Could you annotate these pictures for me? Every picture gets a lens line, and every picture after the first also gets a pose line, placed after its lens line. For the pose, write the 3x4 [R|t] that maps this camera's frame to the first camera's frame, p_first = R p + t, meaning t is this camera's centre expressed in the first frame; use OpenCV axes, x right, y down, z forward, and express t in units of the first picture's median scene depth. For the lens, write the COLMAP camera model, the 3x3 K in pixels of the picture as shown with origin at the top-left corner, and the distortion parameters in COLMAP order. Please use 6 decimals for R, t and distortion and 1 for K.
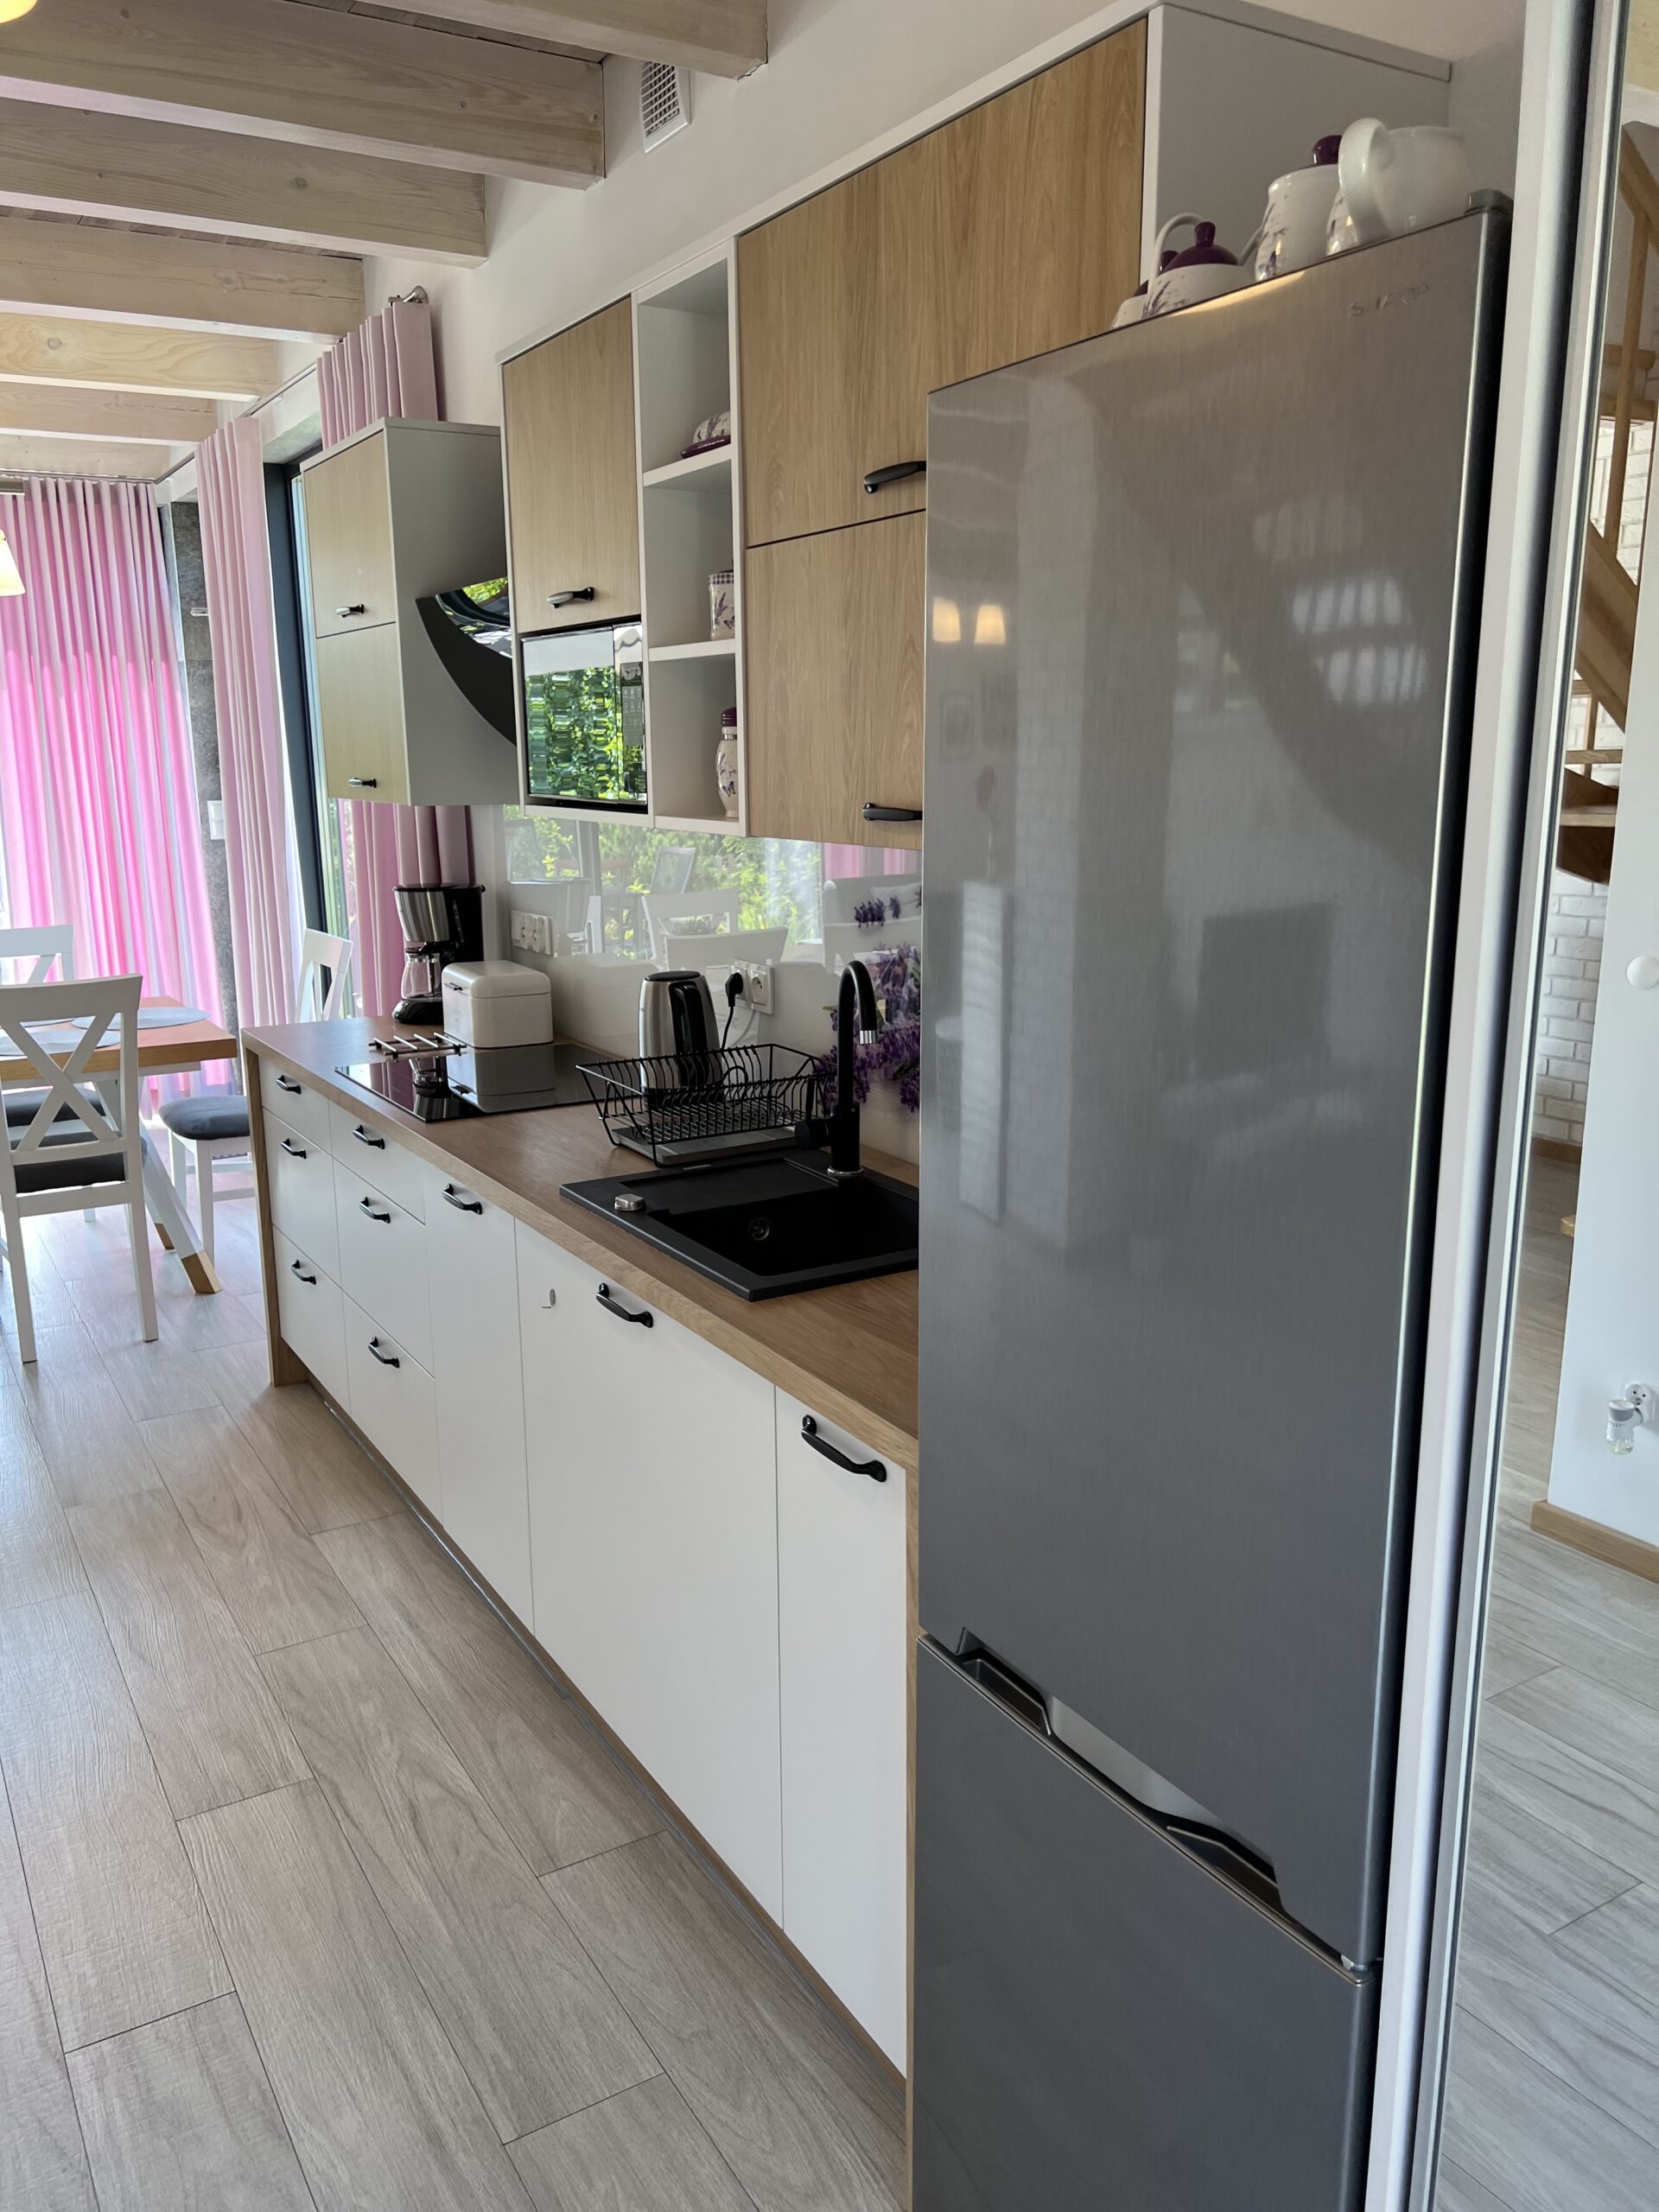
lens RADIAL K [[1664.2, 0, 824.4], [0, 1664.2, 1119.1], [0, 0, 1]] dist [0.034254, -0.003977]
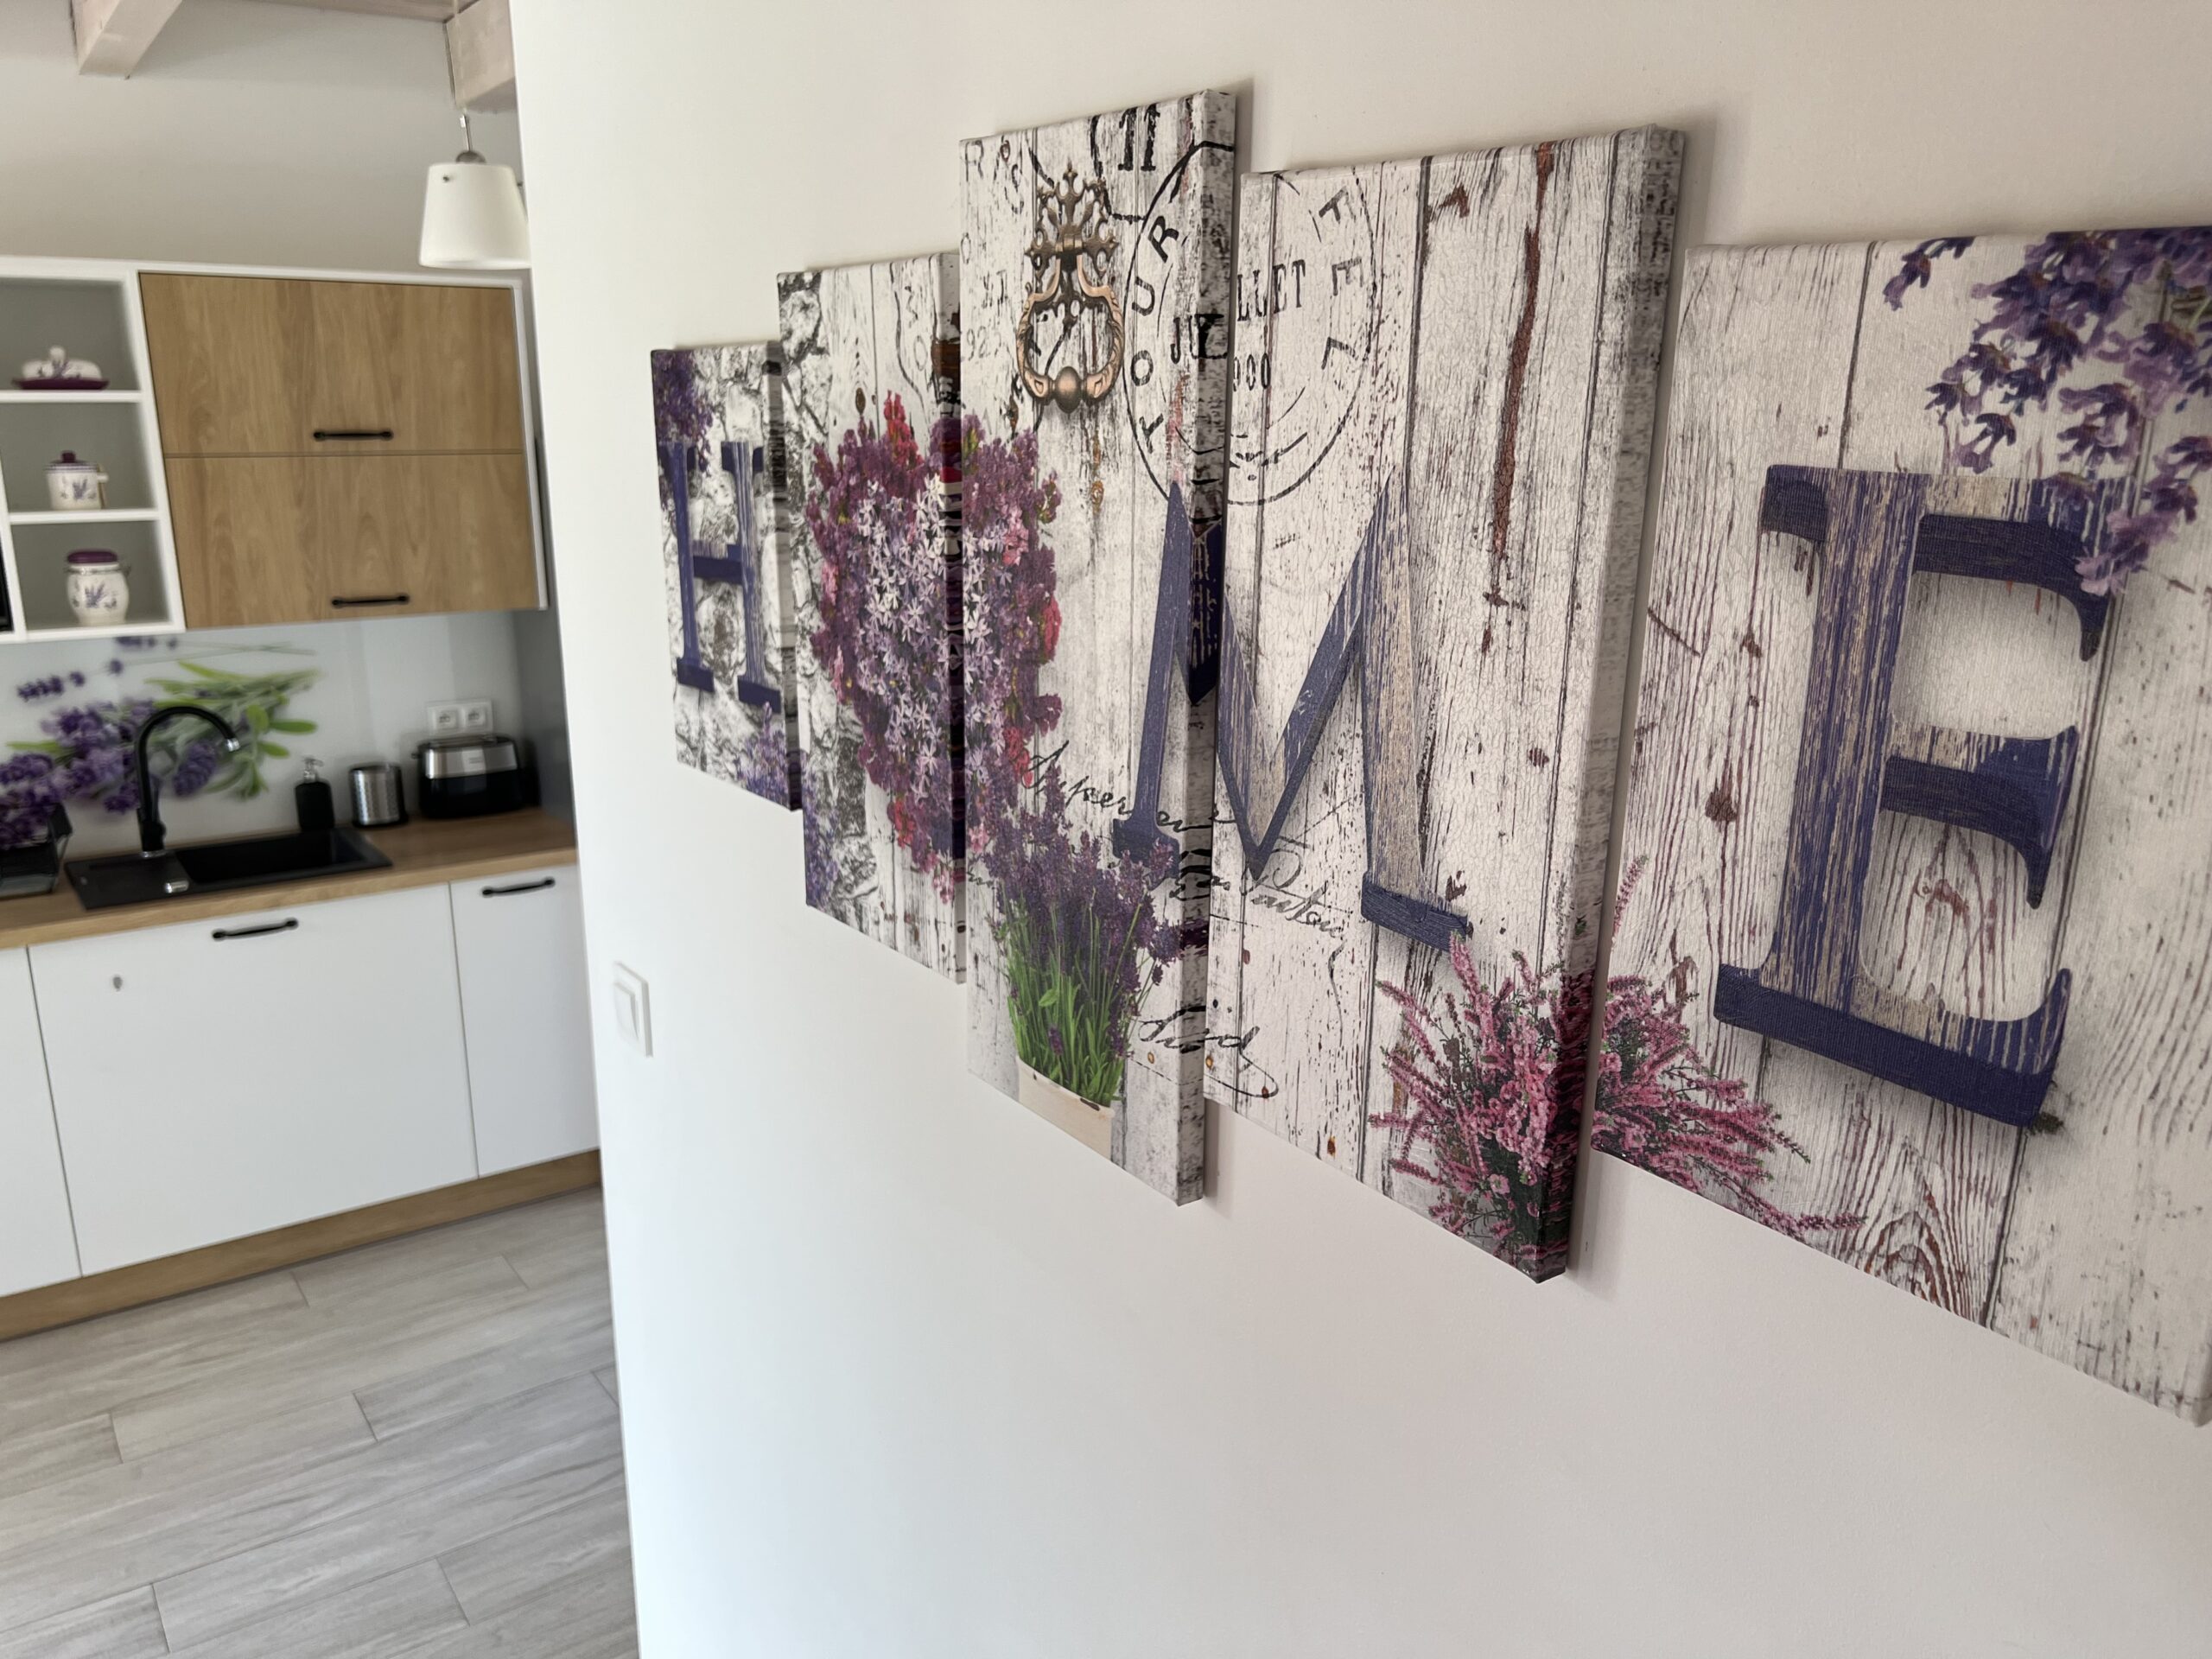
lens RADIAL K [[1664.2, 0, 1106.8], [0, 1664.2, 836.0], [0, 0, 1]] dist [0.034254, -0.003977]
pose [[-0.063101, -0.243398, 0.967872, -1.907558], [0.223426, 0.941744, 0.251394, -0.217628], [-0.972676, 0.232111, -0.005043, 0.223450]]
